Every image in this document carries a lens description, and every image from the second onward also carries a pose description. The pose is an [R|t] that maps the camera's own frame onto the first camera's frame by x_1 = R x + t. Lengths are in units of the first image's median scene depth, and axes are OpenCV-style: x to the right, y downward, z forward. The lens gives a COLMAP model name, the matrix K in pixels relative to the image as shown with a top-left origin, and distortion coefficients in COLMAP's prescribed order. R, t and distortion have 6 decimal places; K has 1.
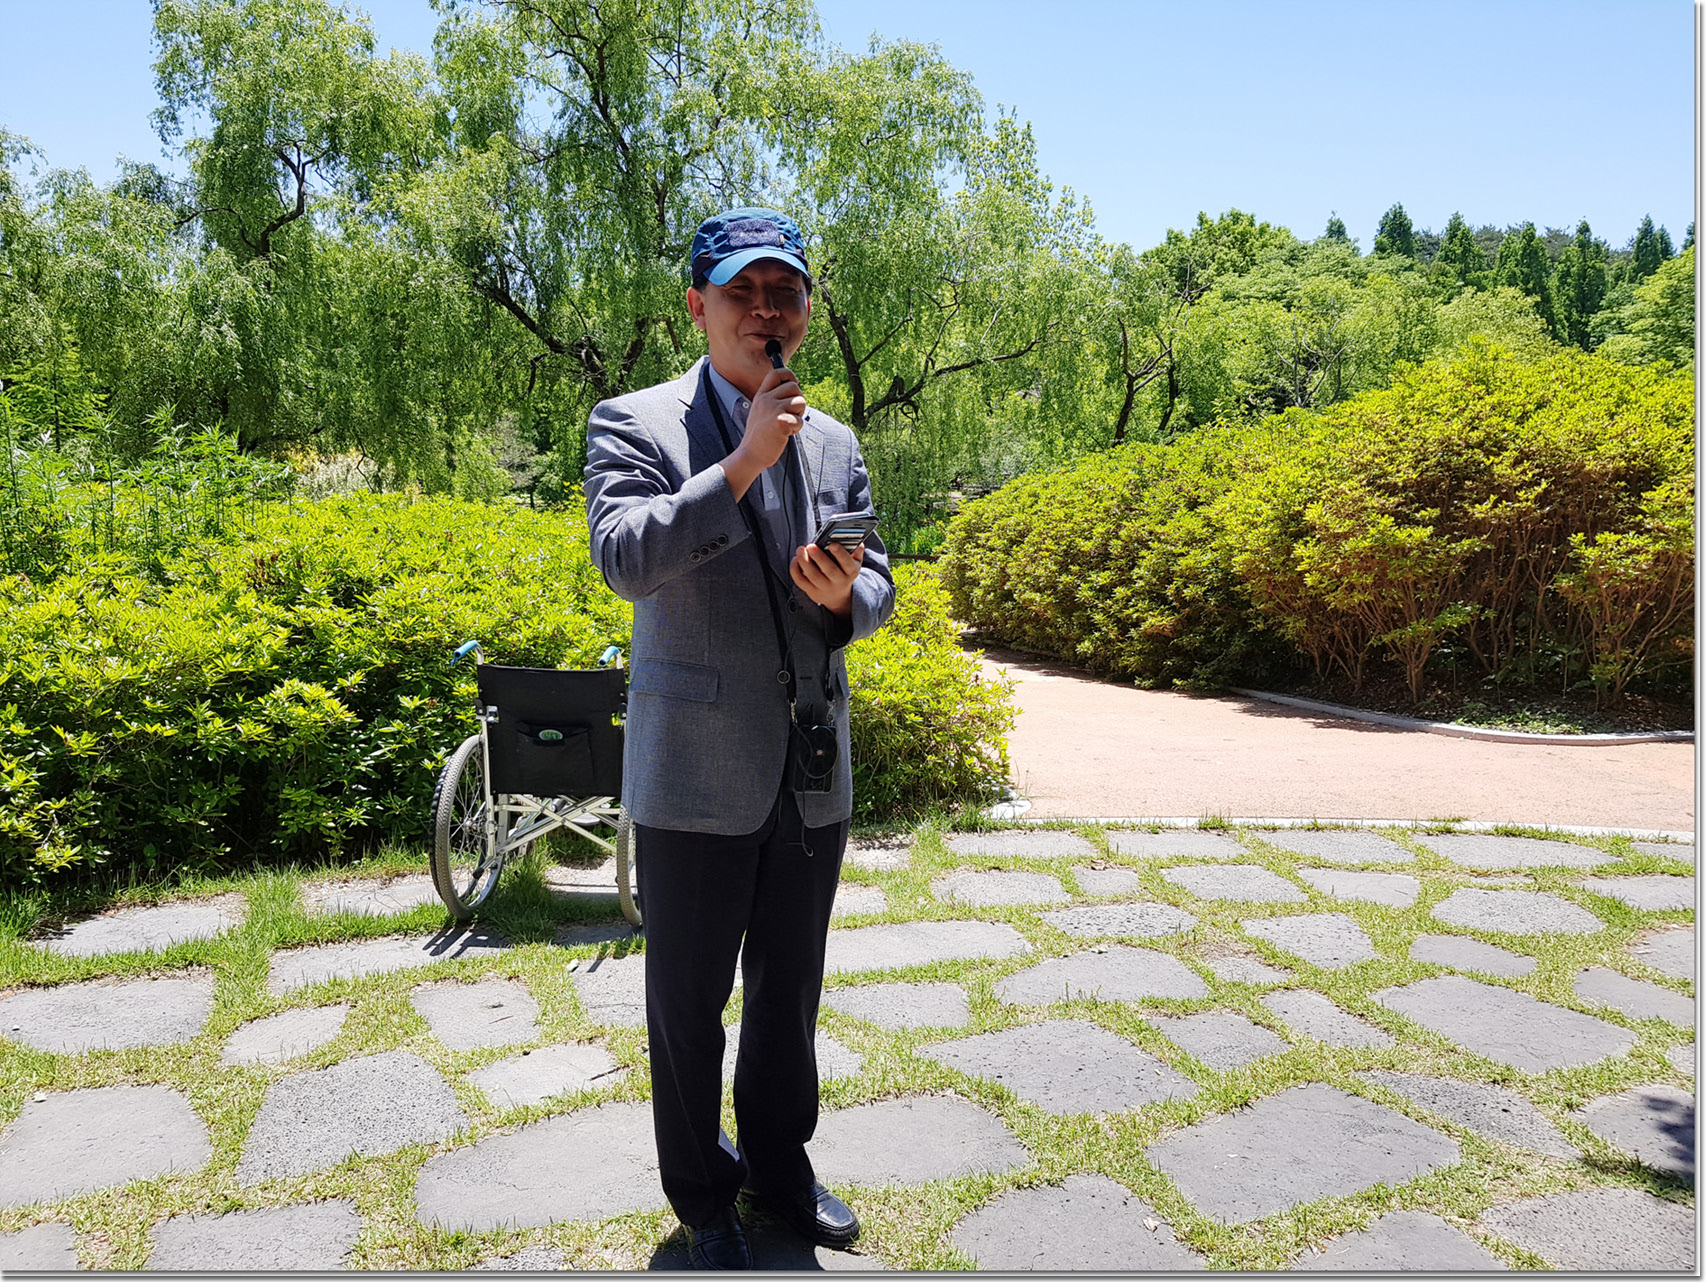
lens RADIAL K [[1265.0, 0, 843.1], [0, 1265.0, 637.2], [0, 0, 1]] dist [0.100646, -0.168224]
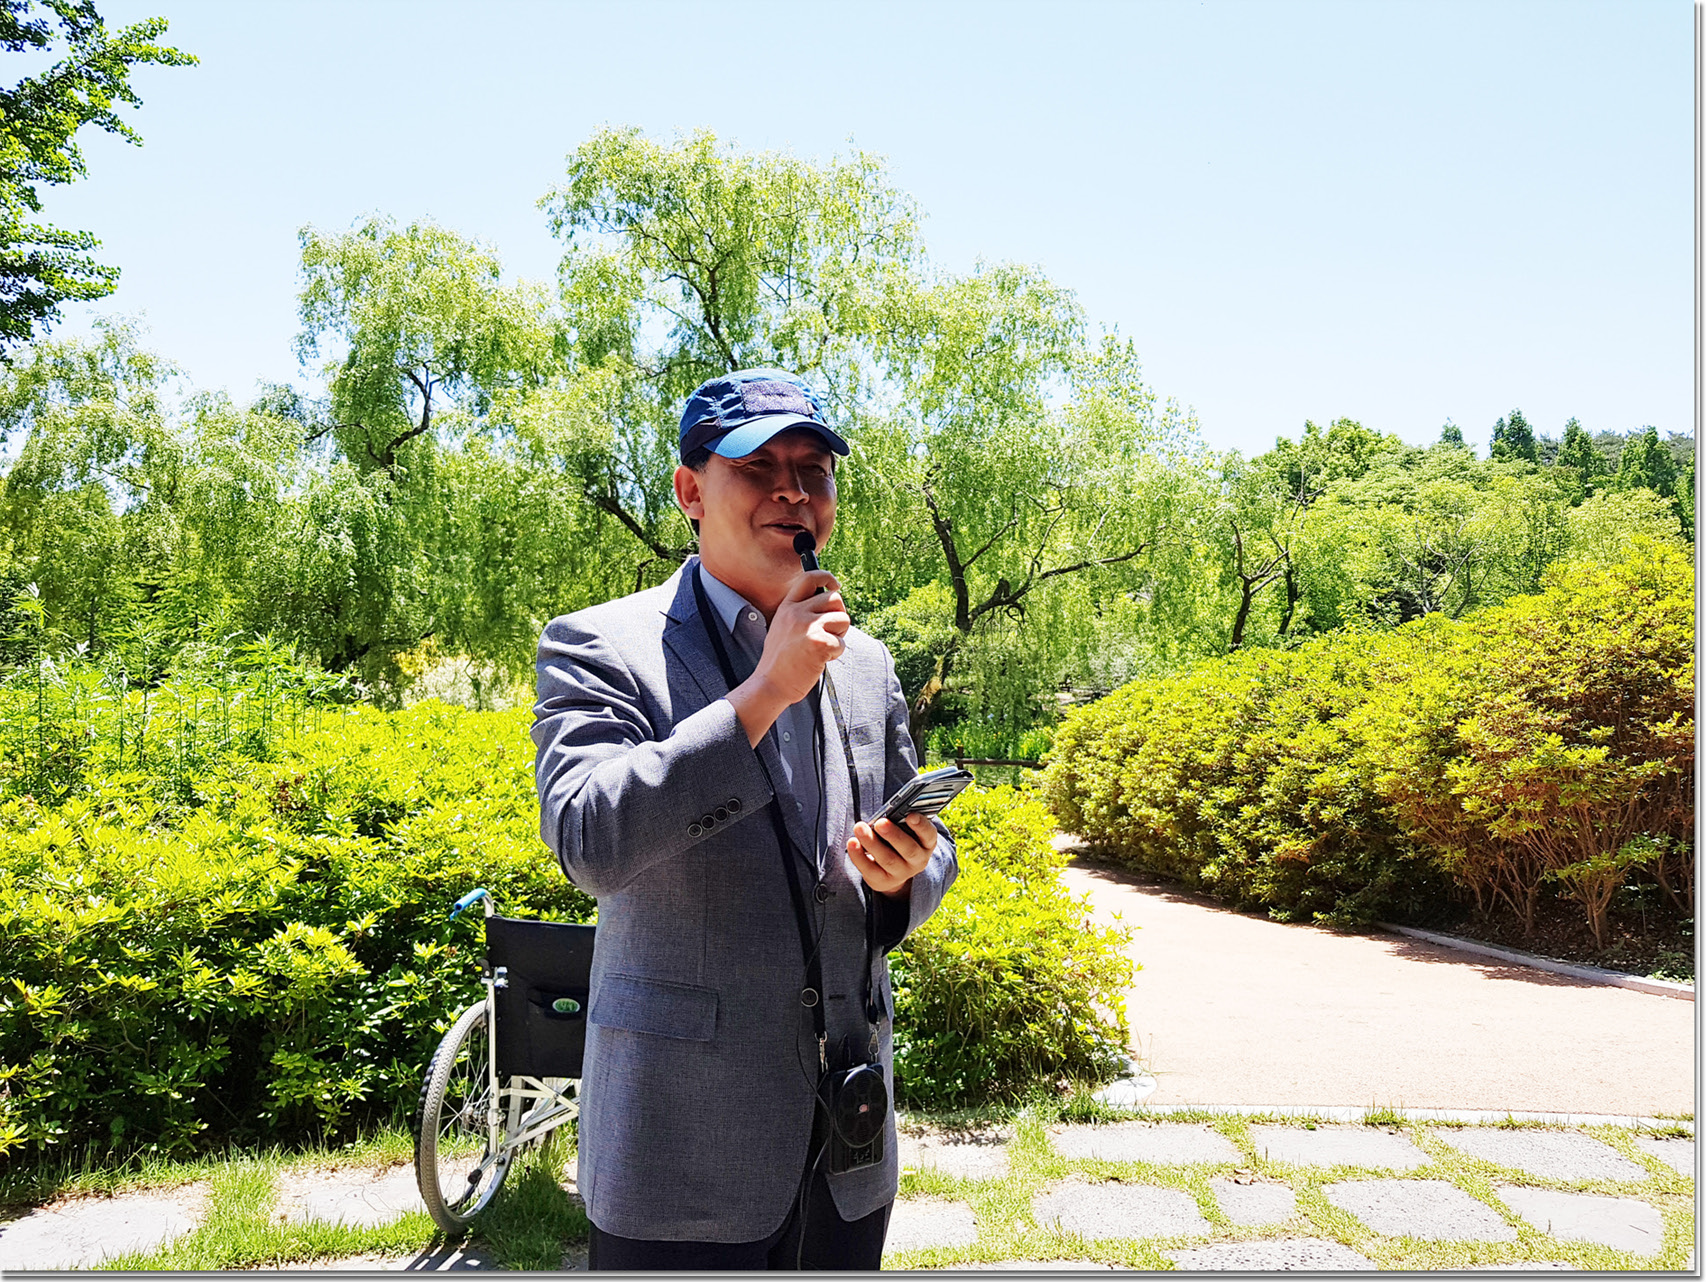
lens RADIAL K [[1270.3, 0, 853.0], [0, 1270.3, 641.0], [0, 0, 1]] dist [0.100925, -0.192413]
pose [[0.996996, 0.001294, -0.077439, 0.004481], [-0.013161, 0.988150, -0.152927, -0.007072], [0.076323, 0.153487, 0.985199, 0.033850]]
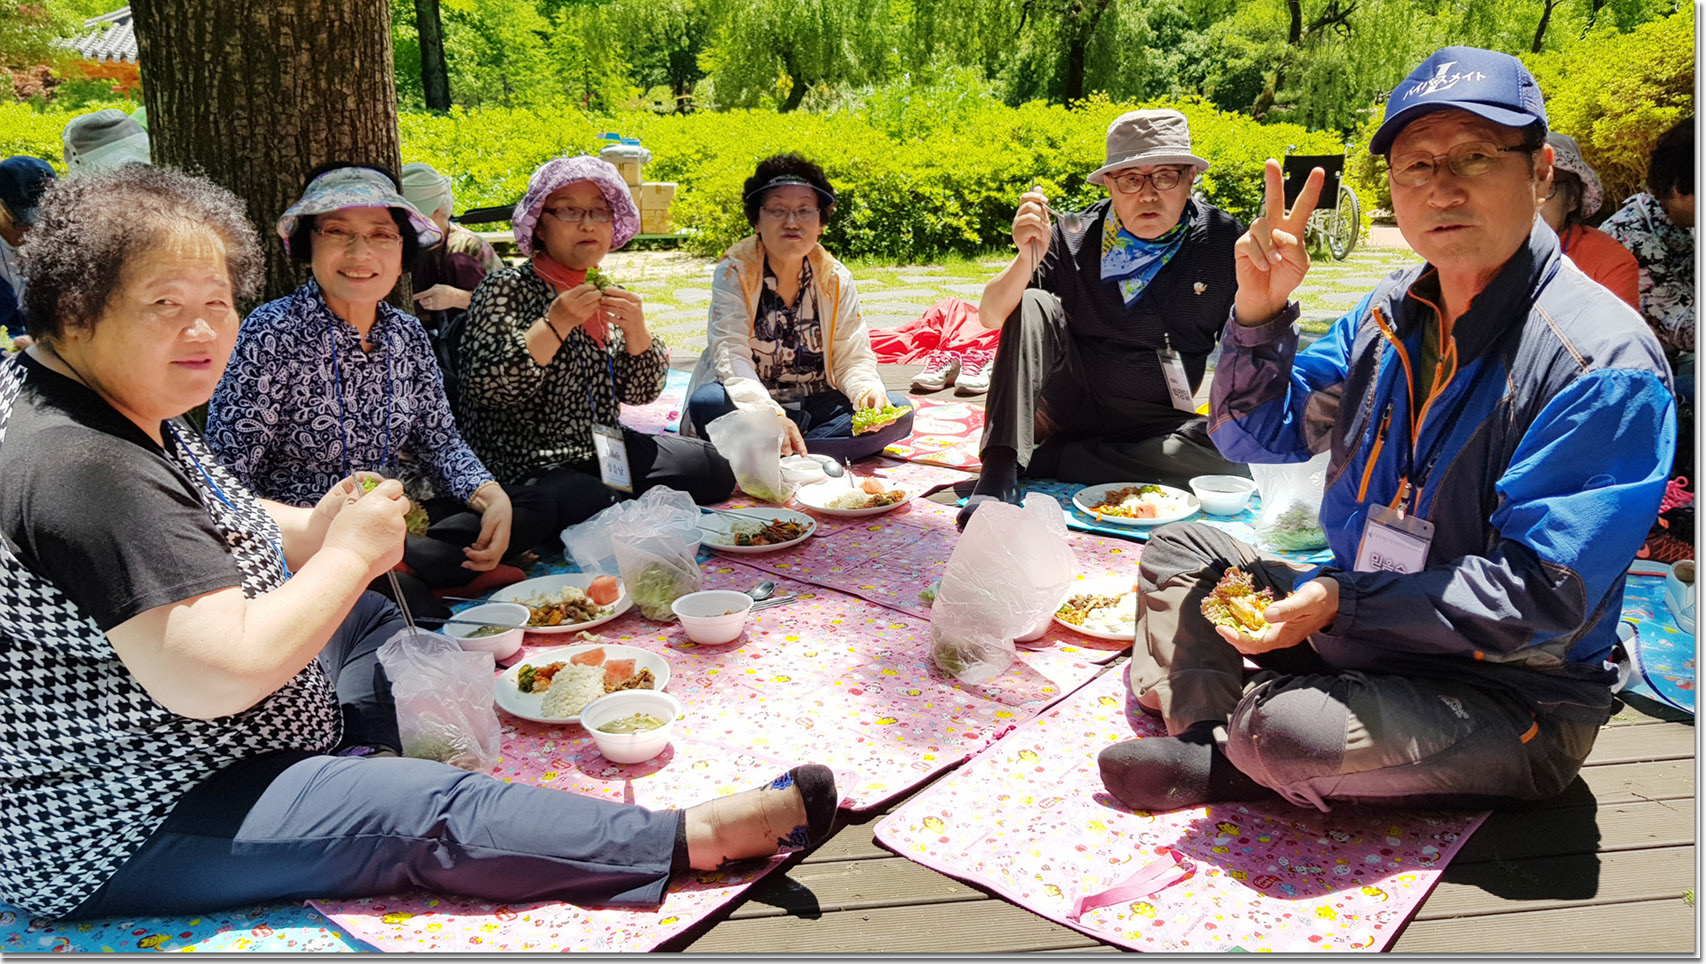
lens RADIAL K [[1255.4, 0, 857.0], [0, 1255.4, 478.5], [0, 0, 1]] dist [0.003751, -0.028585]
pose [[0.952874, 0.058629, -0.297646, -0.006870], [-0.009082, 0.986221, 0.165186, 0.051381], [0.303229, -0.154698, 0.940277, -0.346990]]
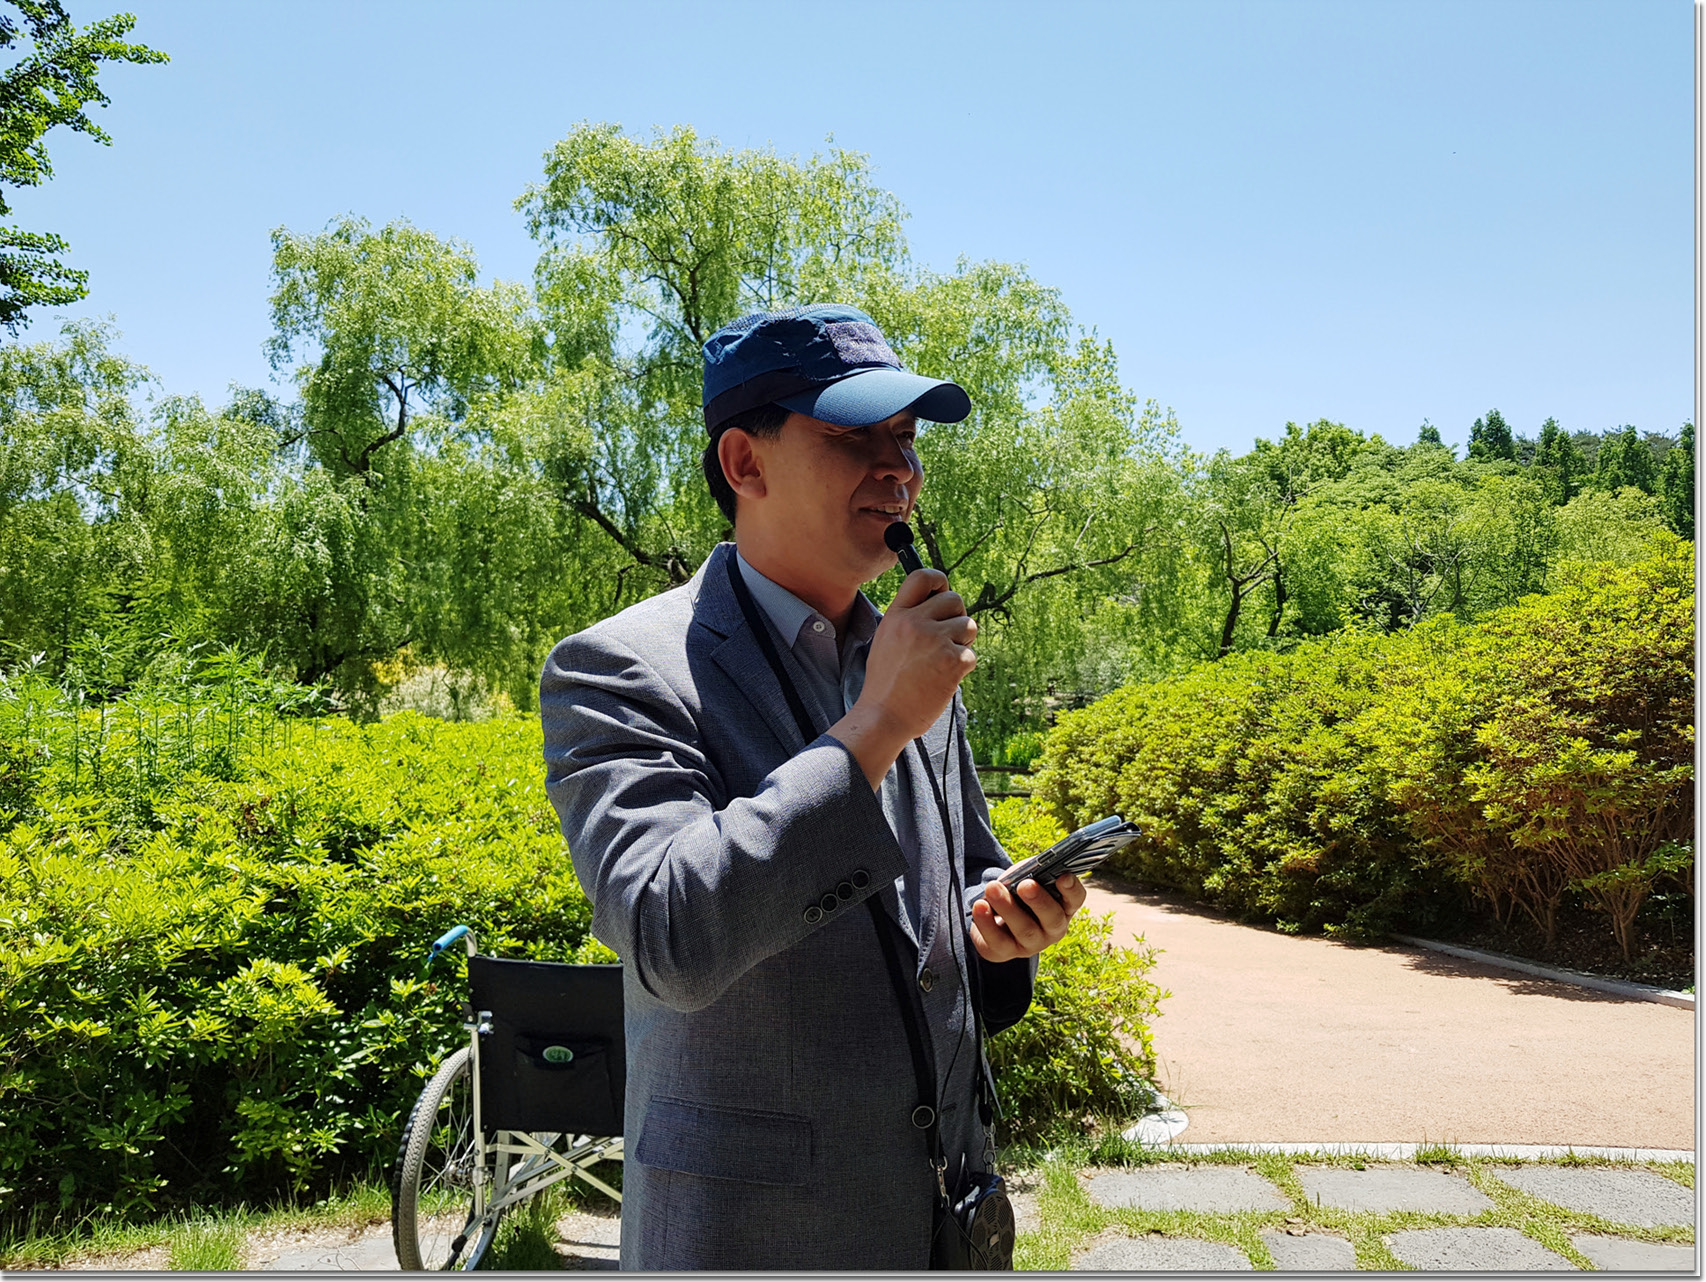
lens RADIAL K [[1271.7, 0, 842.7], [0, 1271.7, 641.6], [0, 0, 1]] dist [0.089227, -0.174008]
pose [[0.997610, -0.006443, -0.068798, -0.002168], [-0.004410, 0.987677, -0.156442, -0.010006], [0.068958, 0.156372, 0.985288, 0.050230]]
